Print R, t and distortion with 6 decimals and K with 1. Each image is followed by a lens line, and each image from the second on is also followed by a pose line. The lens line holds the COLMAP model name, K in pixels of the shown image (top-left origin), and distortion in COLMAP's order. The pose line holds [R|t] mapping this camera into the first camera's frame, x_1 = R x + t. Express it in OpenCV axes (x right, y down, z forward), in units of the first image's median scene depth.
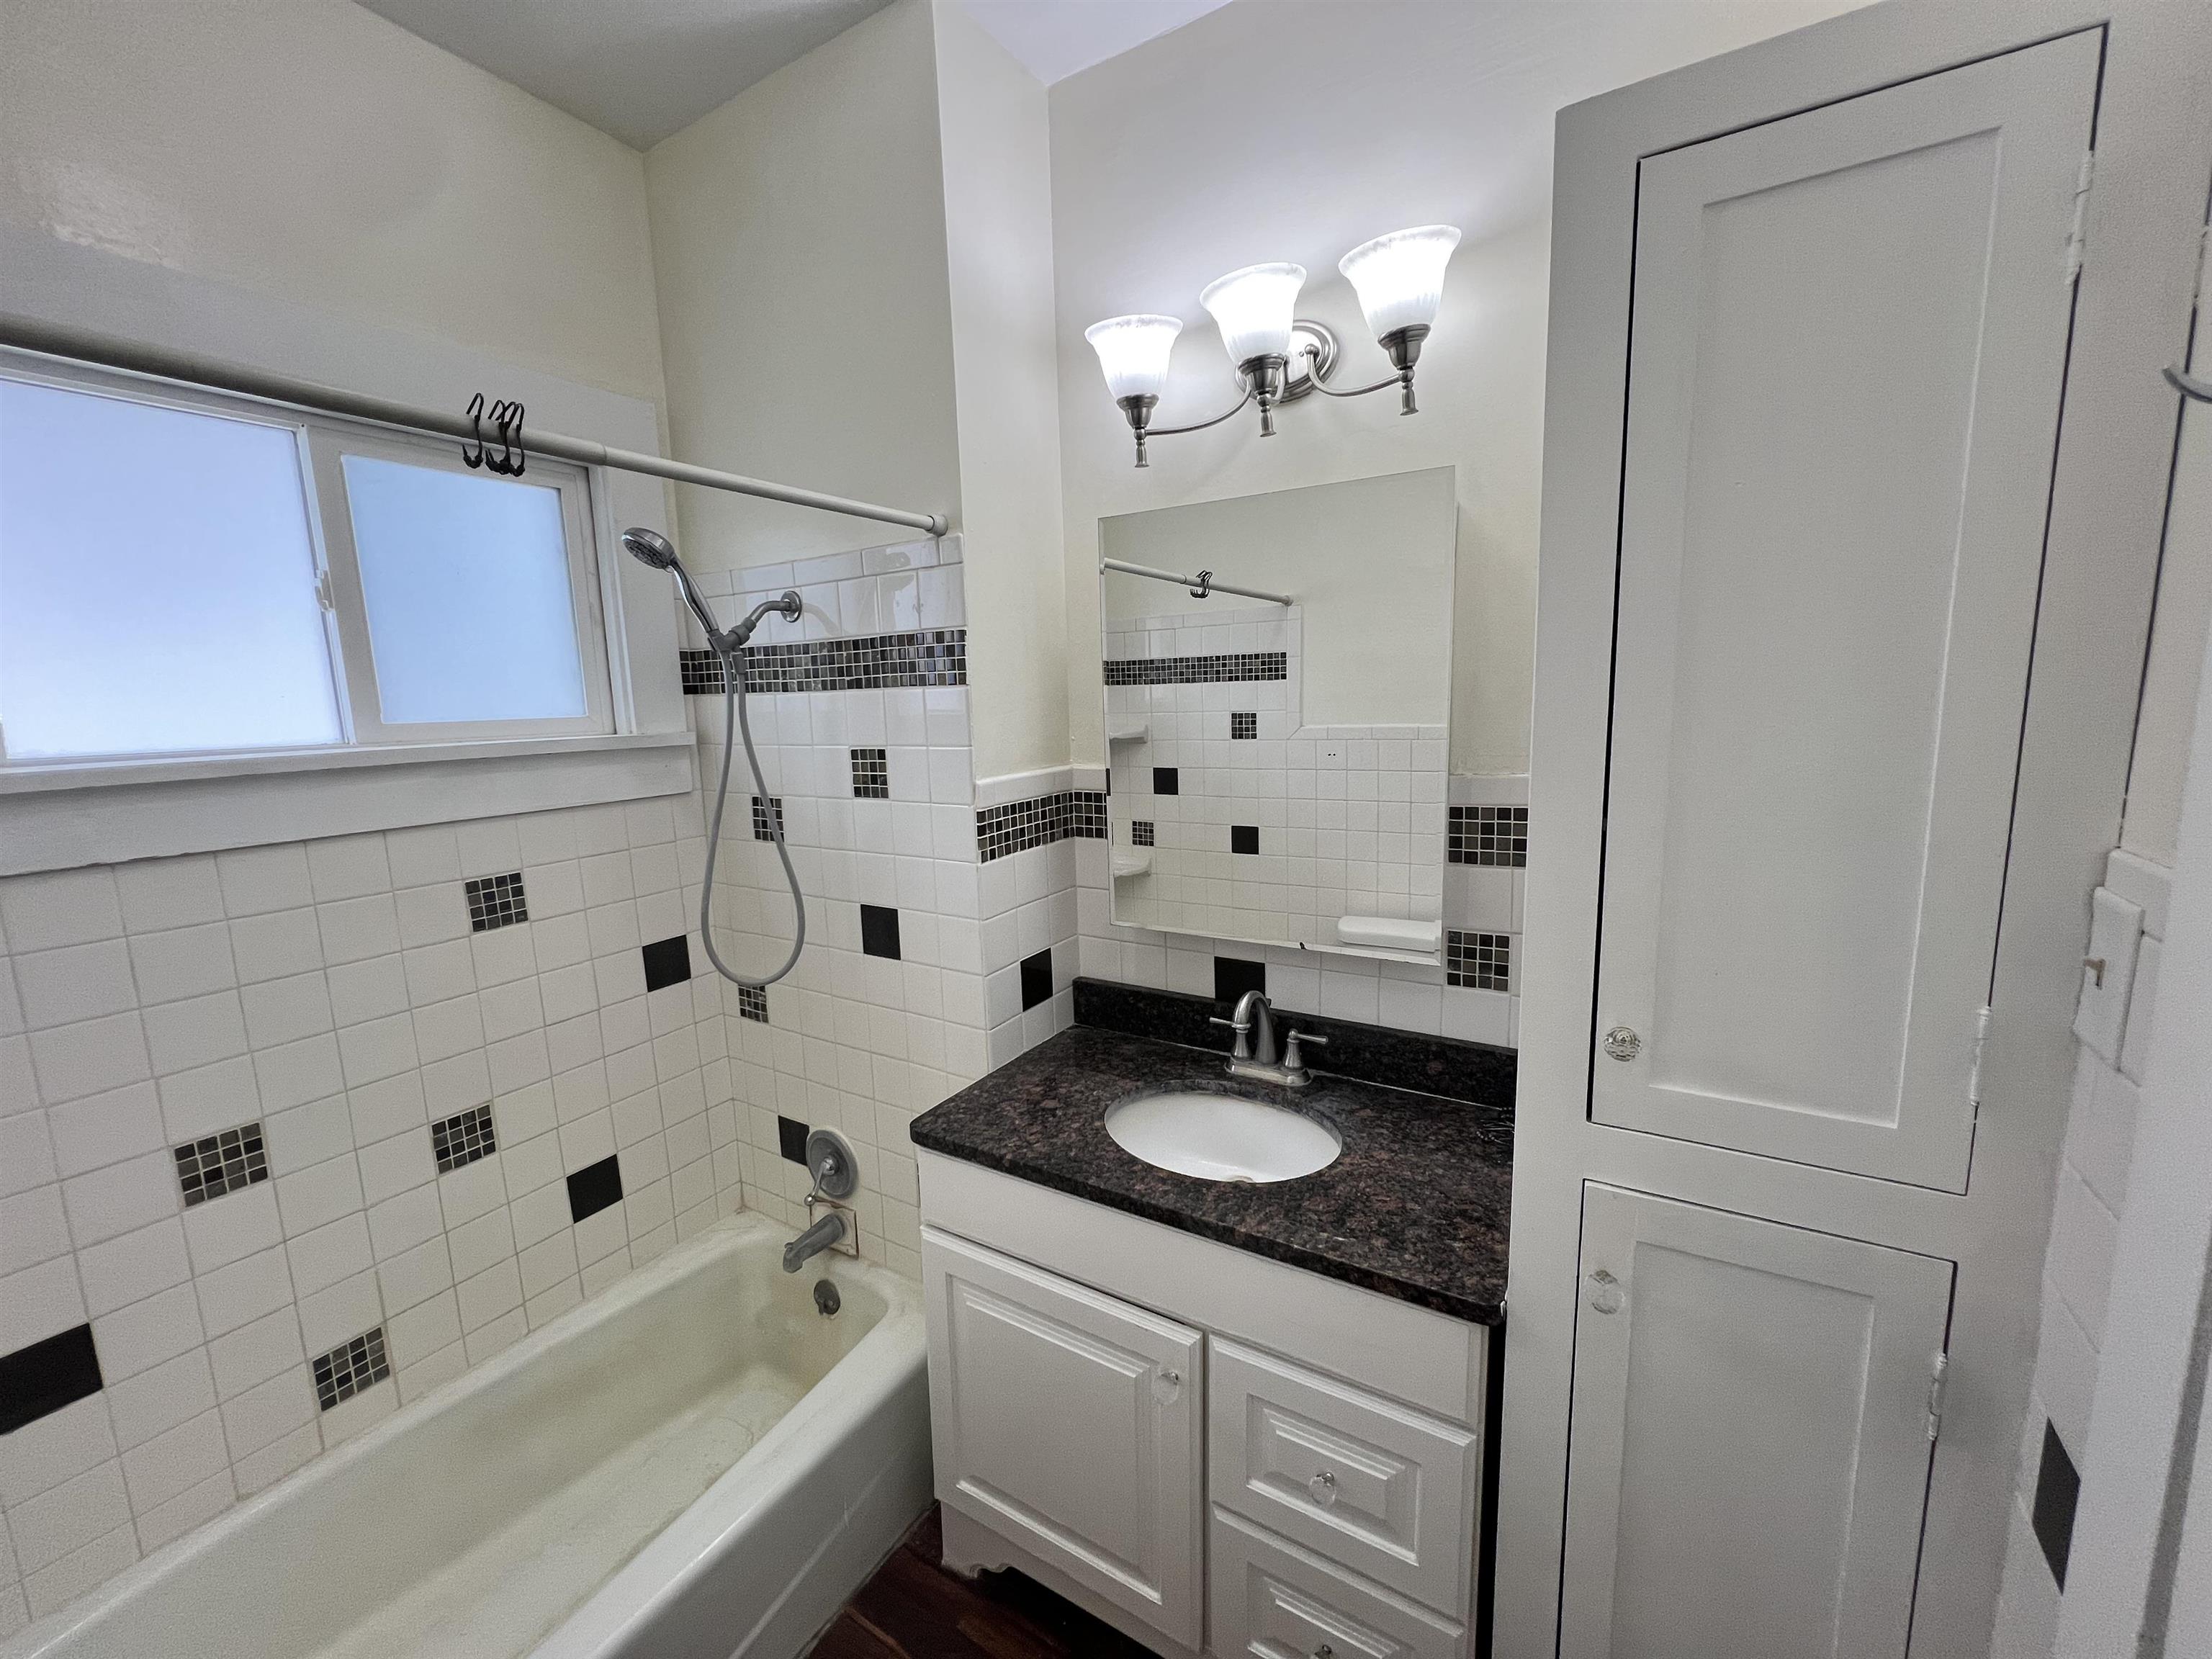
lens RADIAL K [[886.6, 0, 1100.0], [0, 886.6, 830.6], [0, 0, 1]] dist [-0.004122, 0.001061]
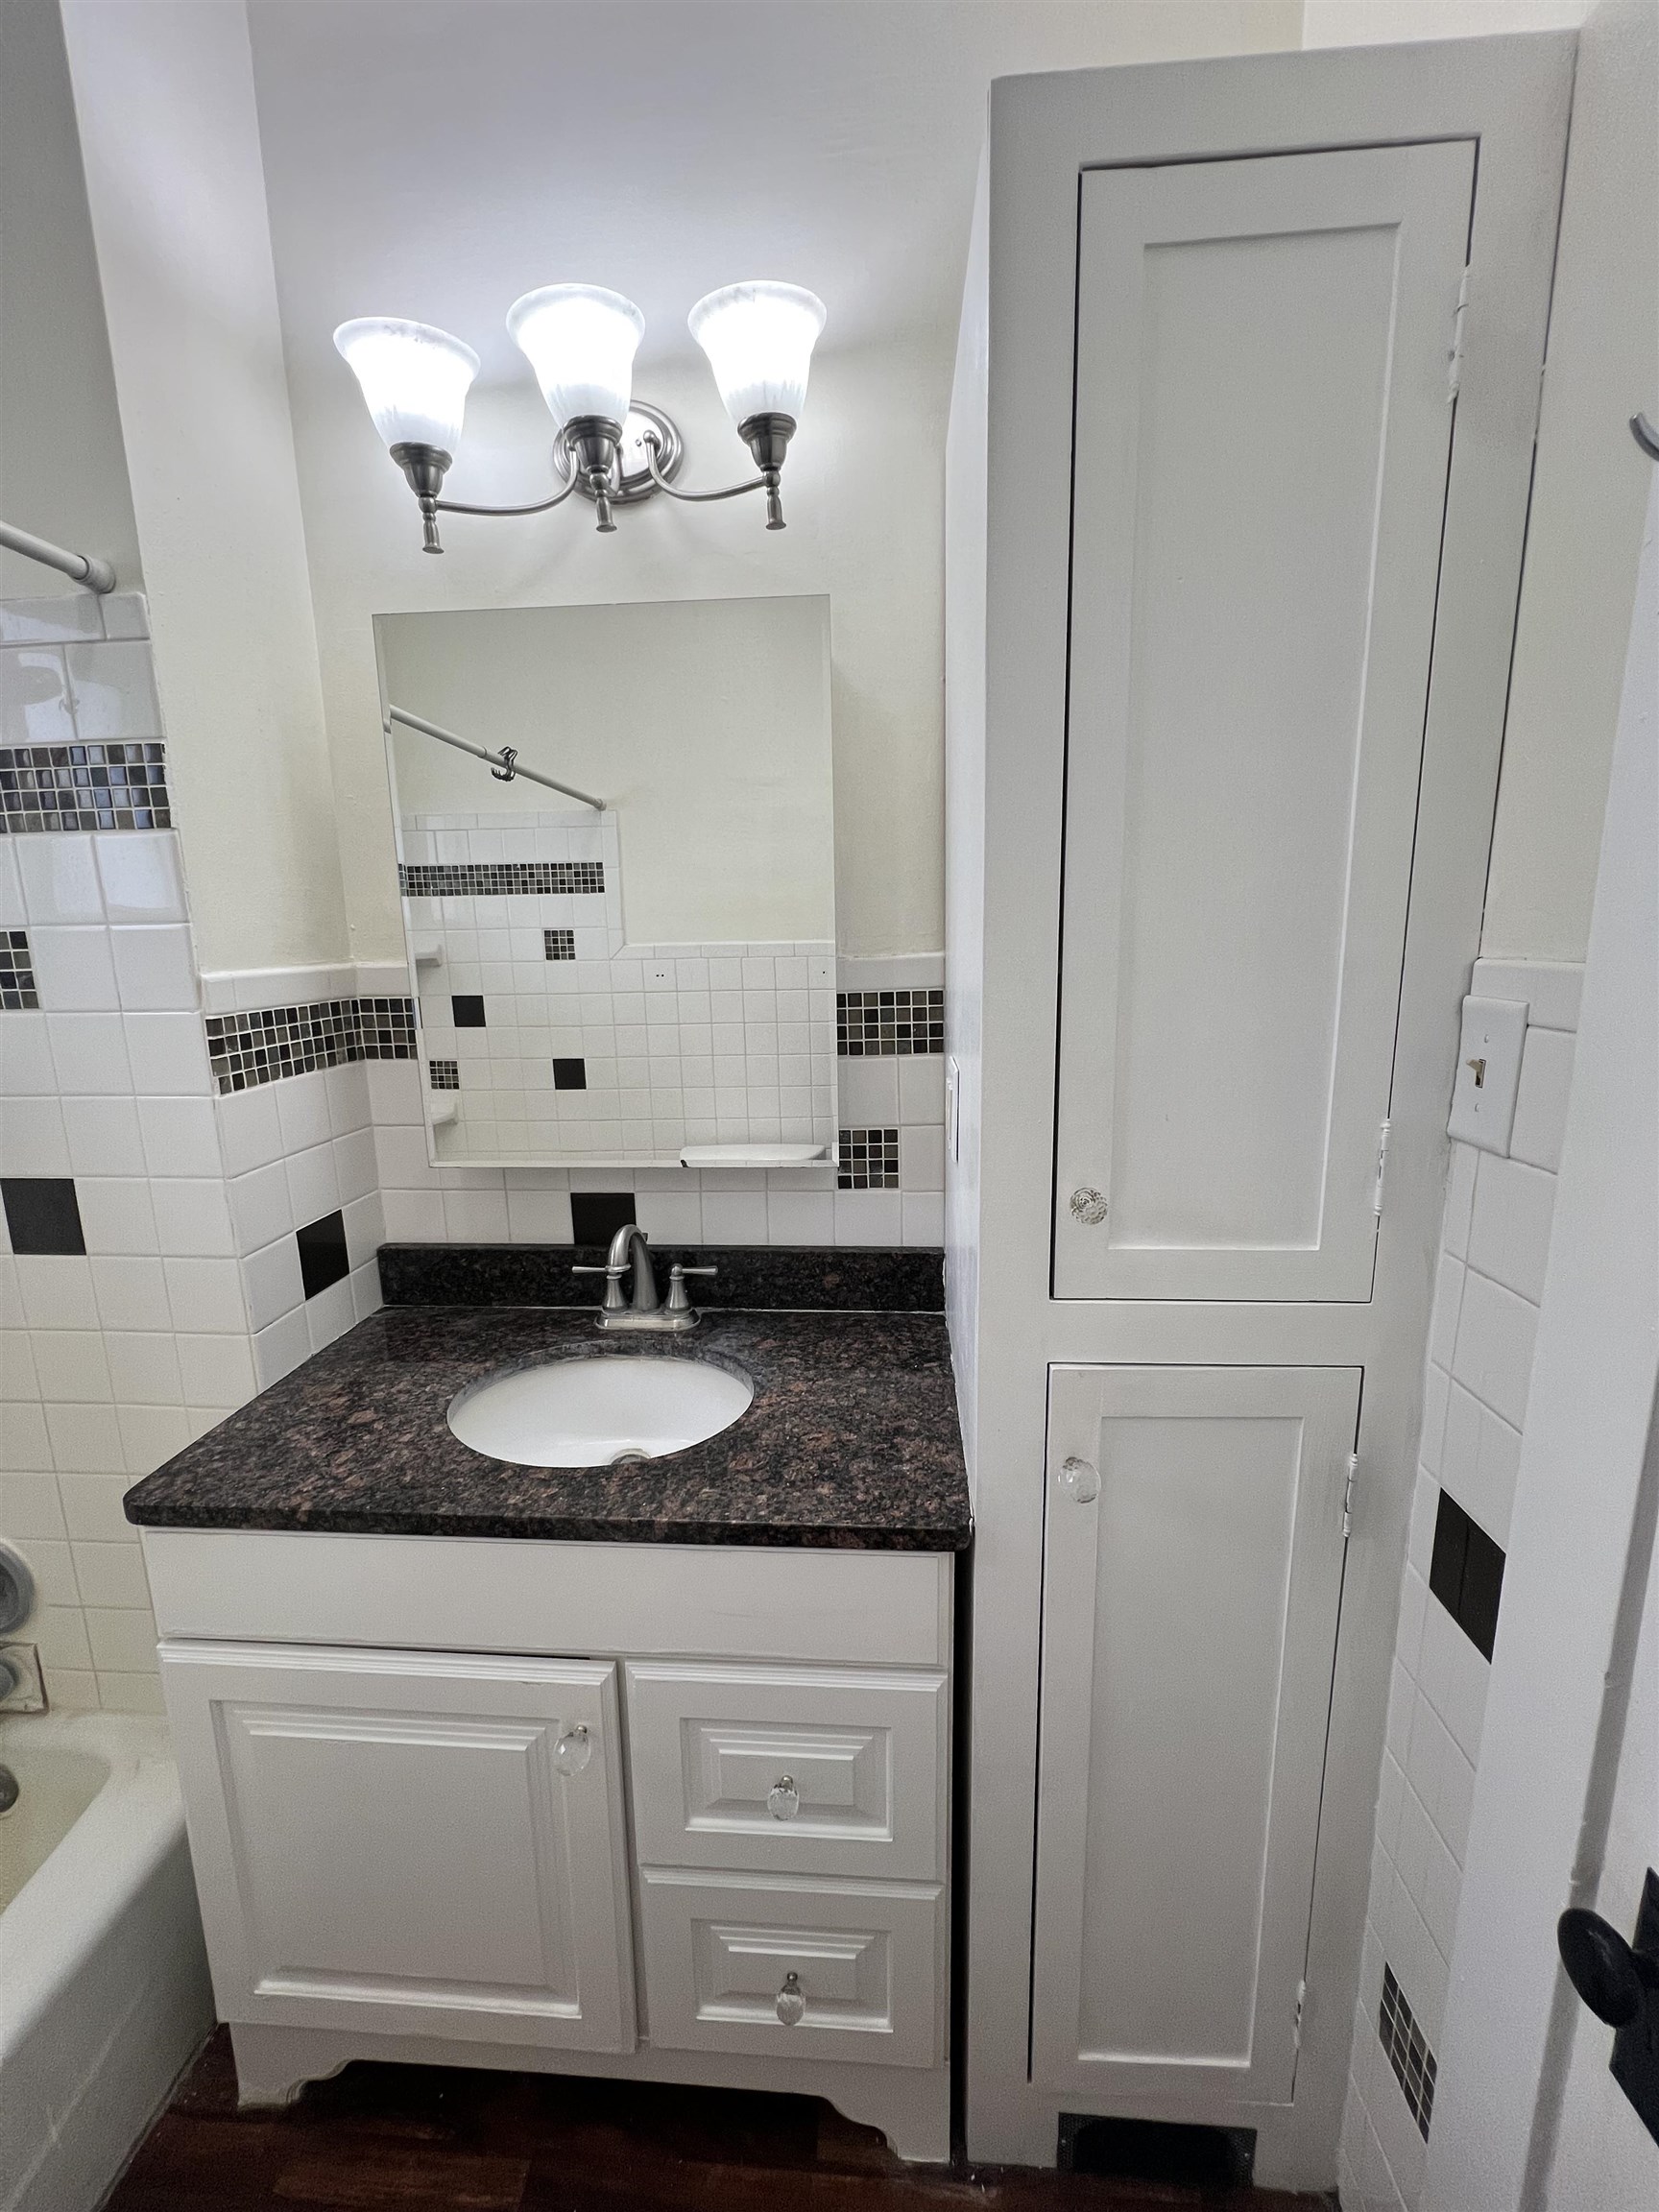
lens RADIAL K [[886.6, 0, 828.6], [0, 886.6, 1100.6], [0, 0, 1]] dist [-0.004122, 0.001061]
pose [[0.886391, -0.070076, 0.457603, -0.031964], [0.061593, 0.997541, 0.033454, 0.050308], [-0.458822, -0.001469, 0.888527, 0.184604]]
